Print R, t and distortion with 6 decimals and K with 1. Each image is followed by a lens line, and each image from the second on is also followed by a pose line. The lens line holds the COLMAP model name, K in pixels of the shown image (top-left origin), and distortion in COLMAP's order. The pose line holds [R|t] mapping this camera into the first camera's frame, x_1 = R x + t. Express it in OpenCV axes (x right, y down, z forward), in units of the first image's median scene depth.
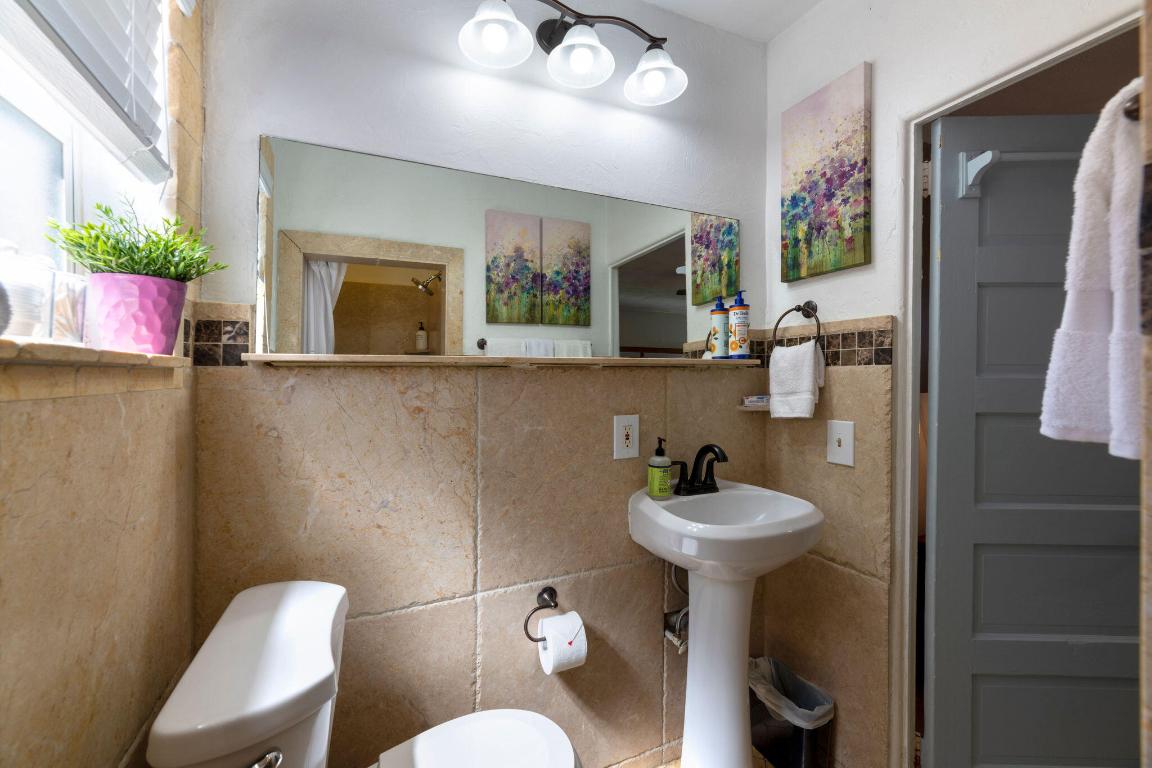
lens RADIAL K [[464.7, 0, 577.8], [0, 464.7, 382.1], [0, 0, 1]] dist [-0.004086, -0.000102]
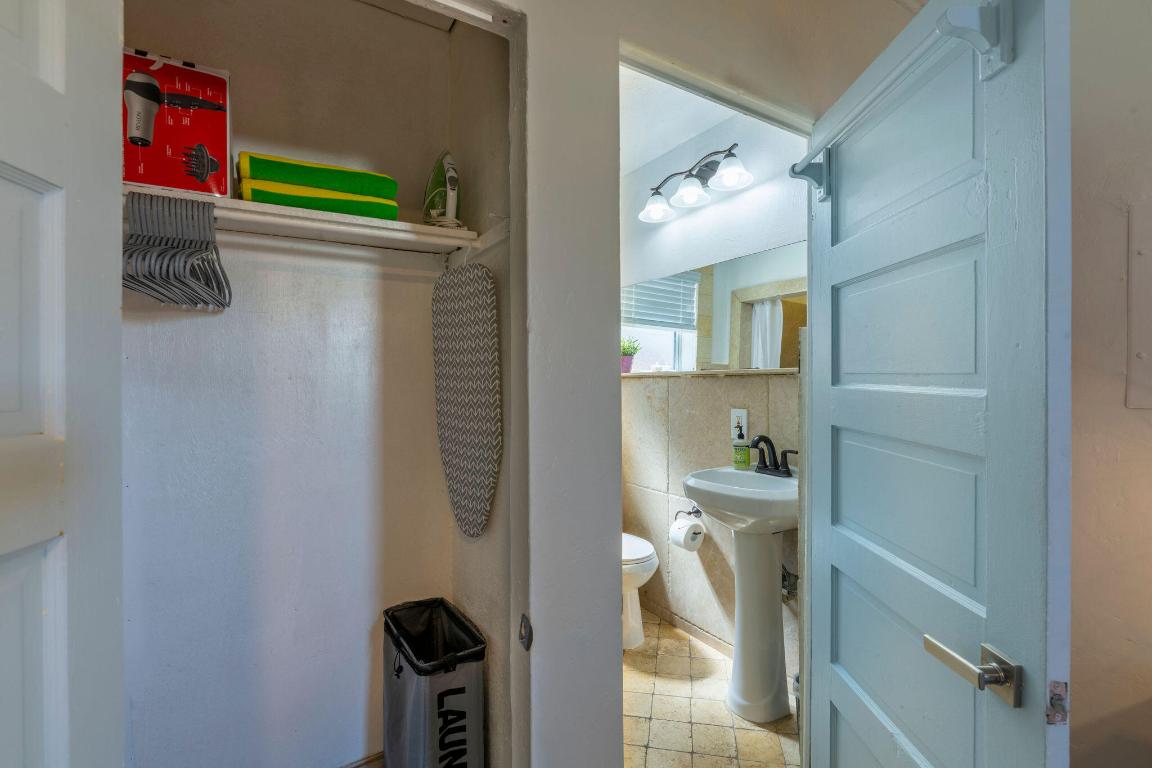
lens RADIAL K [[515.7, 0, 582.4], [0, 515.7, 385.1], [0, 0, 1]] dist [-0.004921, -0.000062]
pose [[0.138978, 0.013426, -0.990204, 1.637293], [-0.001997, 0.999910, 0.013277, -0.023529], [0.990293, 0.000133, 0.138993, 0.303572]]
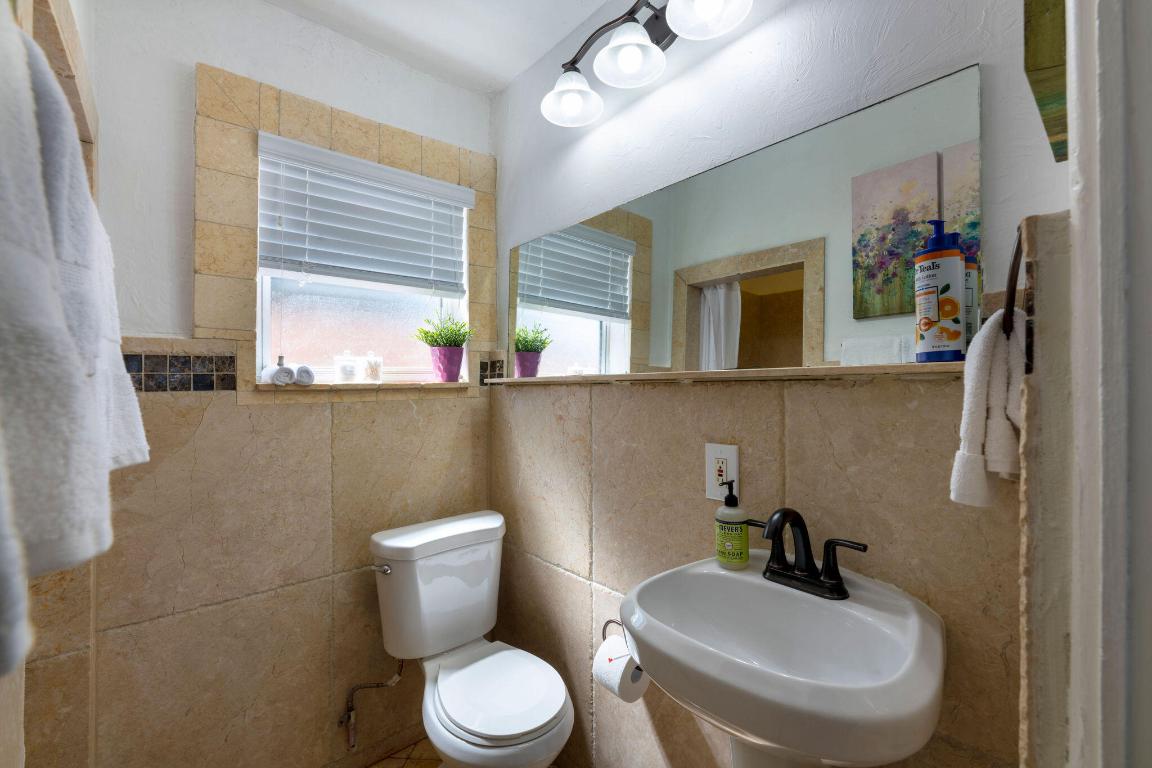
lens RADIAL K [[491.5, 0, 583.7], [0, 491.5, 383.6], [0, 0, 1]] dist [-0.012754, -0.000262]
pose [[0.280273, -0.001559, -0.959919, 0.831039], [-0.003243, 0.999991, -0.002571, -0.026856], [0.959915, 0.003834, 0.280266, 0.562892]]
